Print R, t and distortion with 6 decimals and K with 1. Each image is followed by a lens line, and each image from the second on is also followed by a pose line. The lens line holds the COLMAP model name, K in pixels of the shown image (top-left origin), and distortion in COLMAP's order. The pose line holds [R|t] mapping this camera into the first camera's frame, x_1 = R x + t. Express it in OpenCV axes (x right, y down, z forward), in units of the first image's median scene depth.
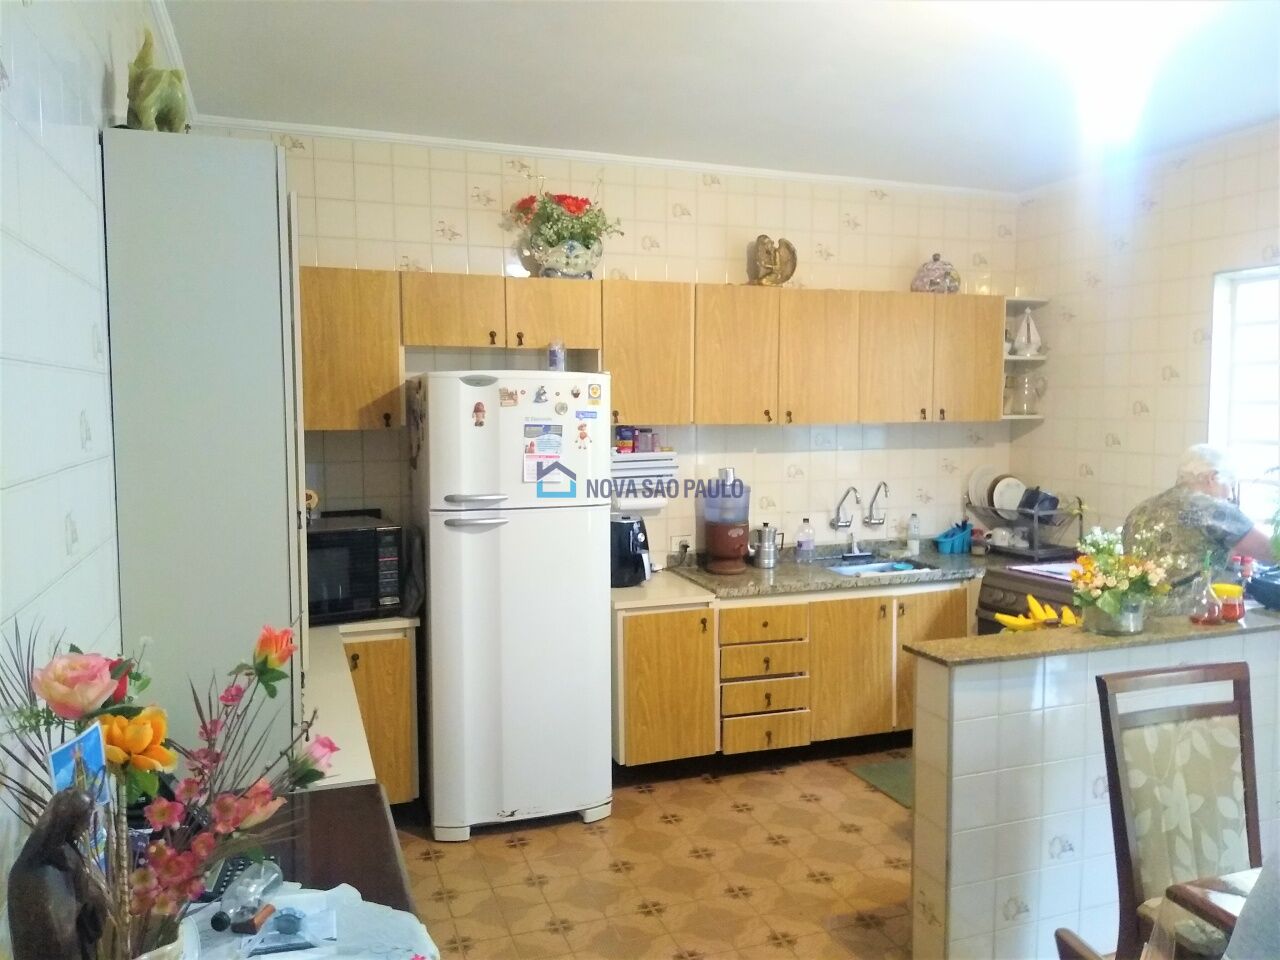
lens RADIAL K [[982.7, 0, 640.0], [0, 982.7, 480.0], [0, 0, 1]] dist [0.082788, -0.142848]
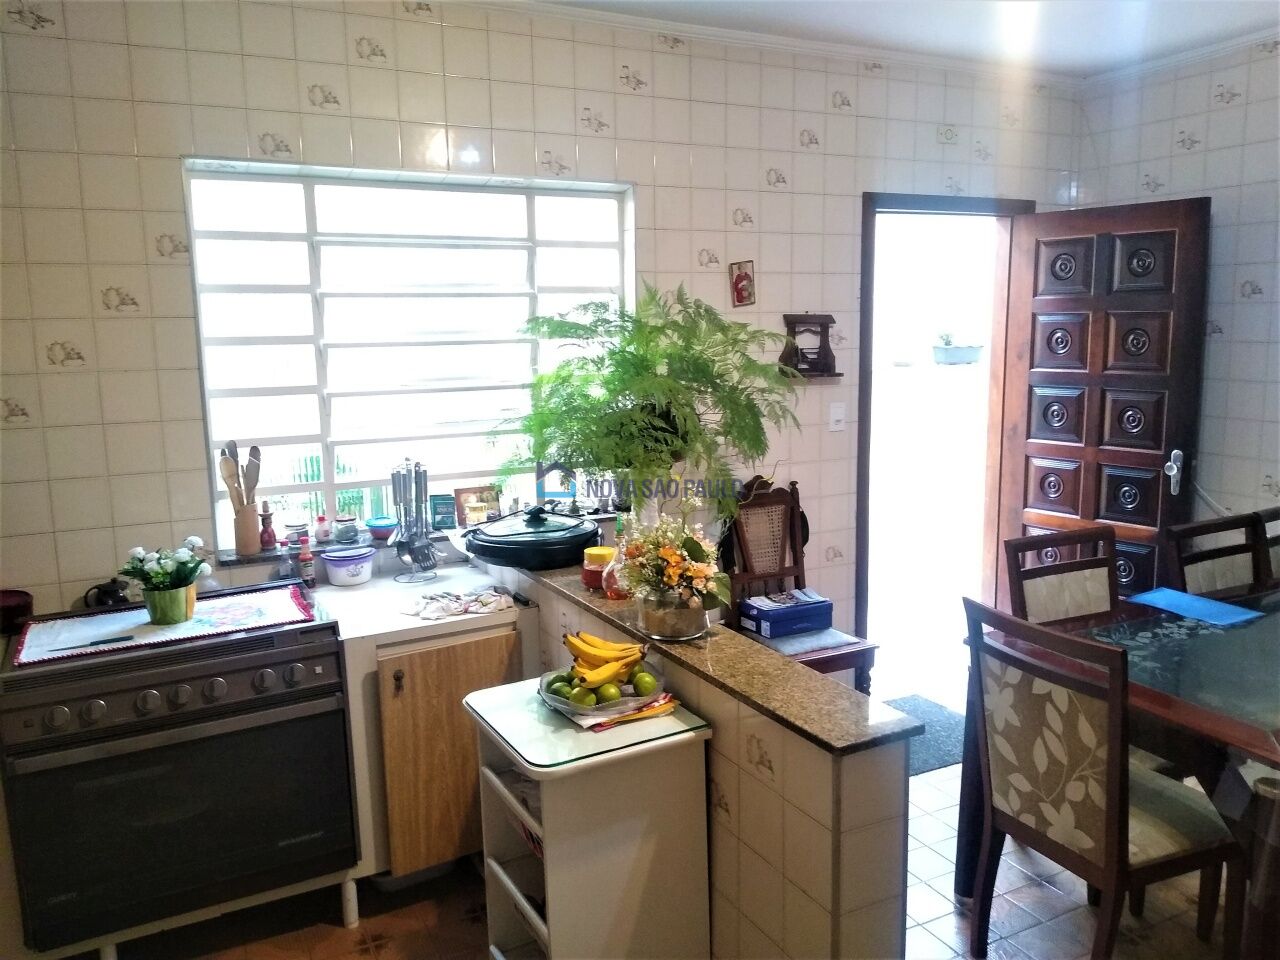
lens RADIAL K [[982.7, 0, 640.0], [0, 982.7, 480.0], [0, 0, 1]] dist [0.082788, -0.142848]
pose [[-0.128683, -0.152746, 0.979852, -0.177515], [0.096138, 0.981491, 0.165627, -0.066633], [-0.987015, 0.115515, -0.111617, 0.756018]]
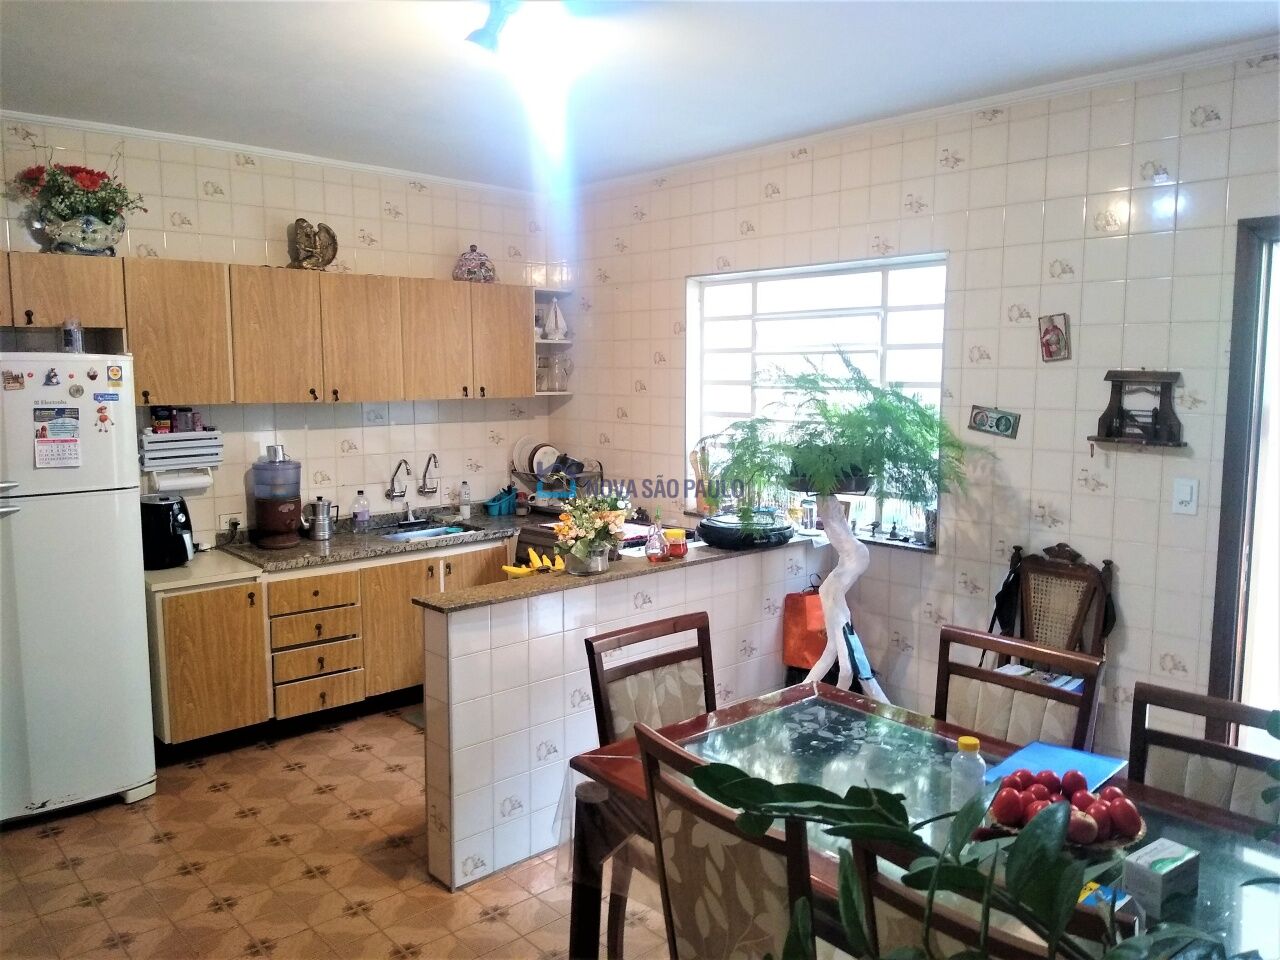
lens RADIAL K [[982.7, 0, 640.0], [0, 982.7, 480.0], [0, 0, 1]] dist [0.082788, -0.142848]
pose [[0.925838, -0.041641, 0.375619, 0.054905], [0.028834, 0.998797, 0.039653, -0.006650], [-0.376818, -0.025882, 0.925925, -0.108763]]
